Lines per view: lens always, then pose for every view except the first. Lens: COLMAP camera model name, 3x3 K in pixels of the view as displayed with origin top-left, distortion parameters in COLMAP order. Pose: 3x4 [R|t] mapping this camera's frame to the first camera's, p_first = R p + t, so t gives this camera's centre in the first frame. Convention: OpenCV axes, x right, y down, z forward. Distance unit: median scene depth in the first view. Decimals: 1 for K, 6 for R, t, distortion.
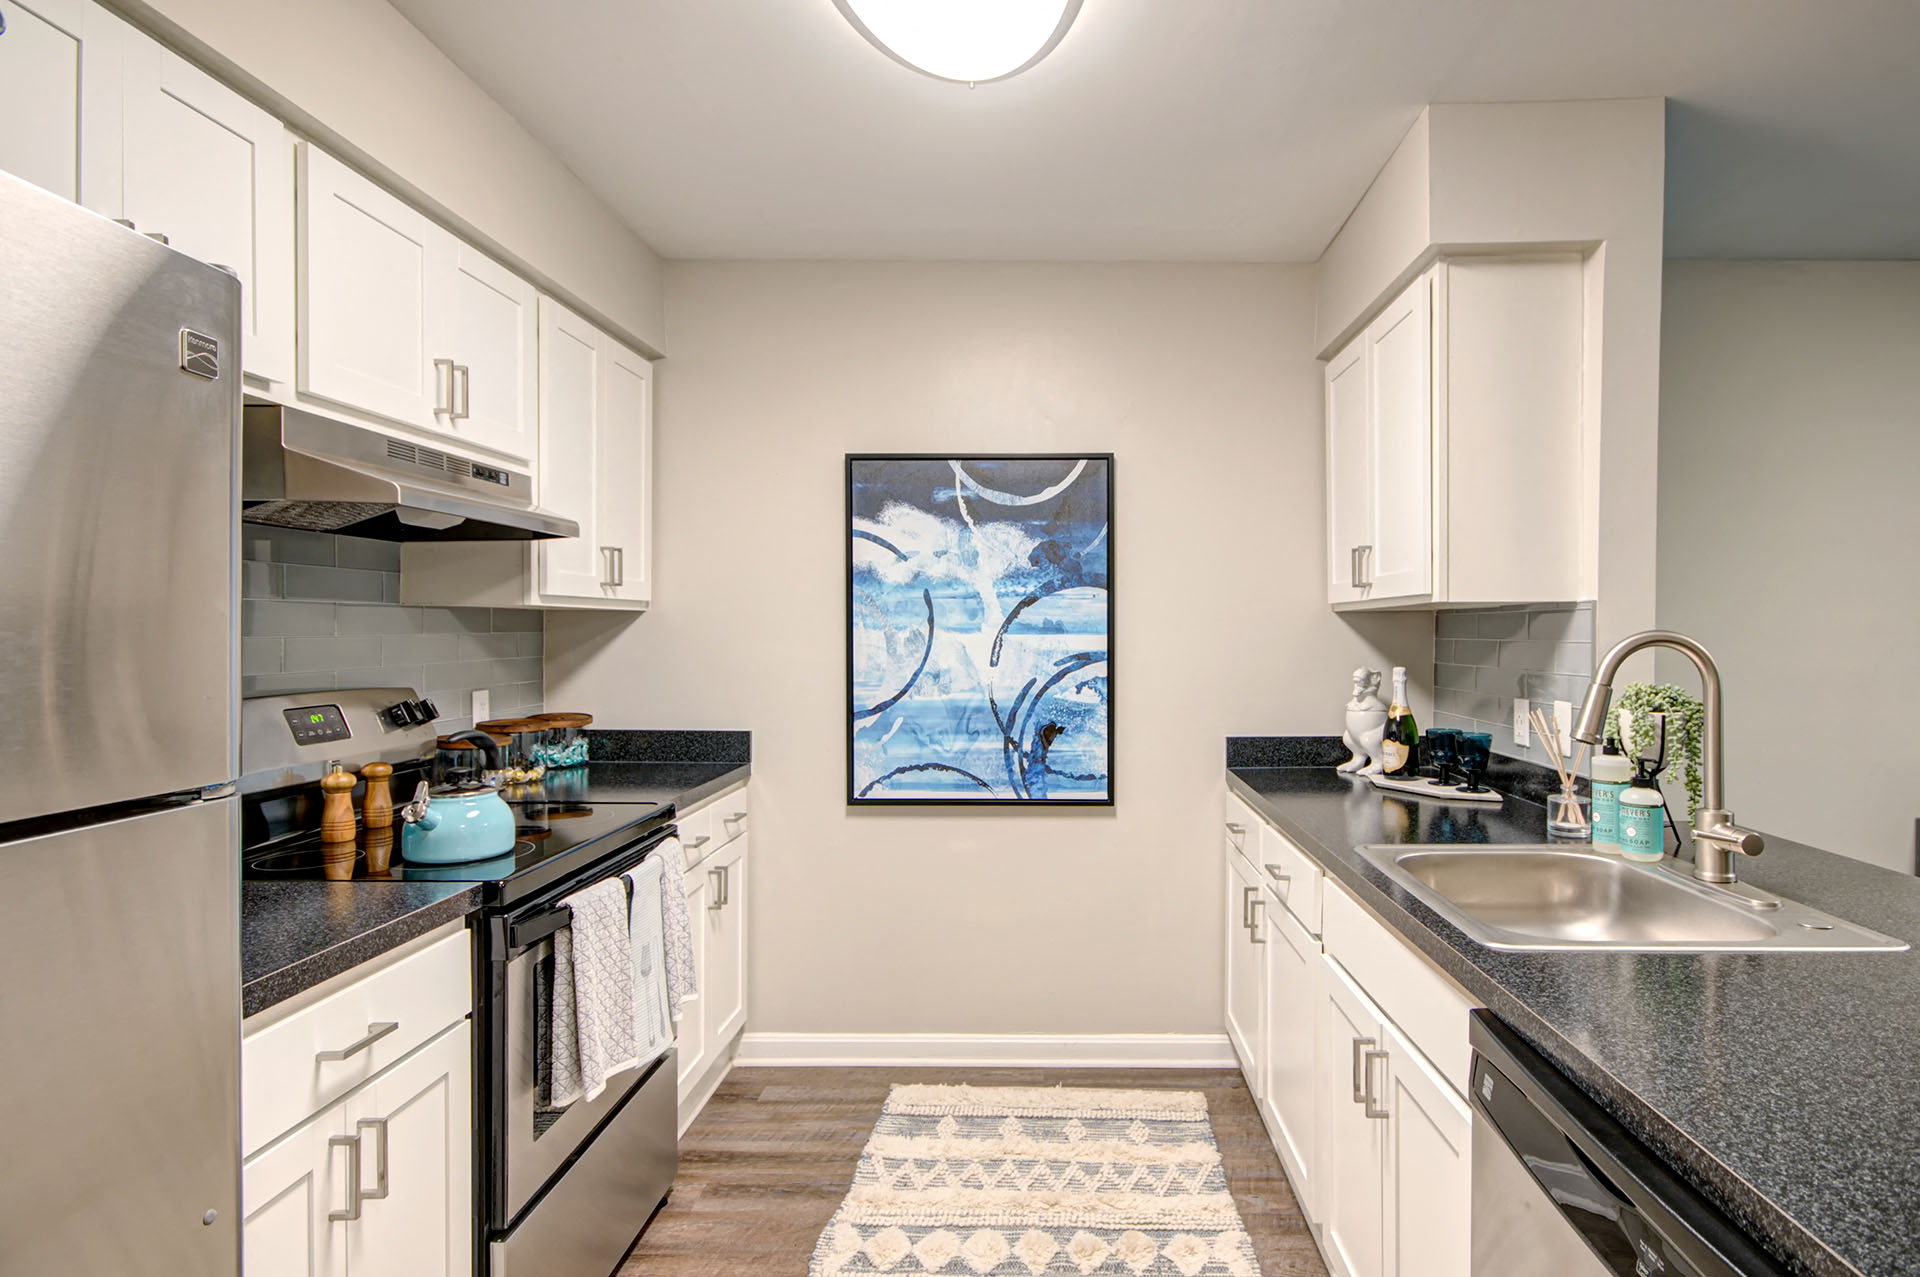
lens RADIAL K [[1017.7, 0, 965.2], [0, 1017.7, 644.2], [0, 0, 1]] dist [0.004402, 0.000605]
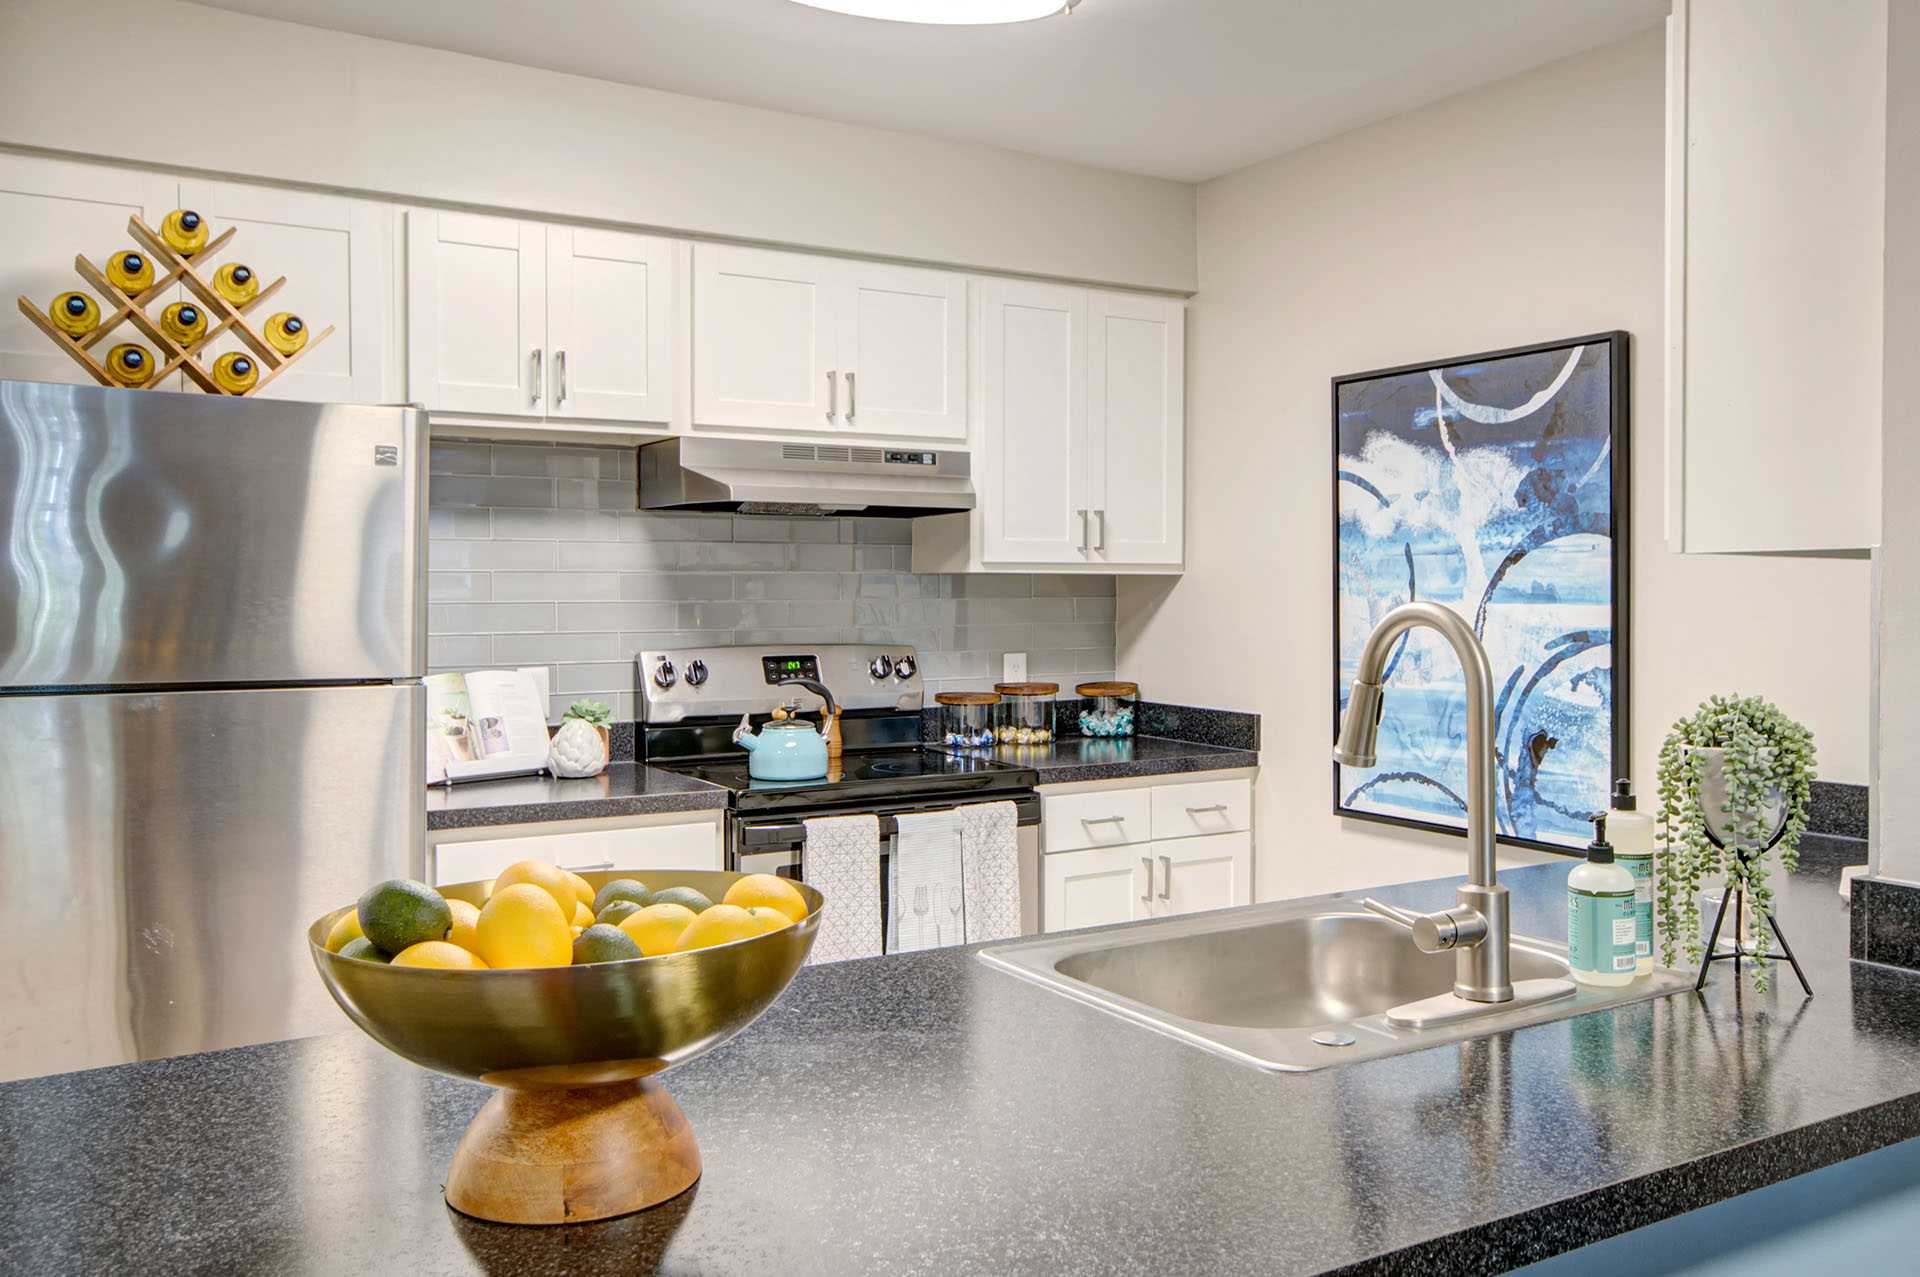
lens RADIAL K [[1456.9, 0, 959.6], [0, 1456.9, 622.2], [0, 0, 1]] dist [-0.011842, -0.000798]
pose [[0.551452, 0.017777, -0.834017, 0.689903], [-0.012503, 0.999837, 0.013045, -0.004993], [0.834113, 0.003234, 0.551585, 0.121645]]
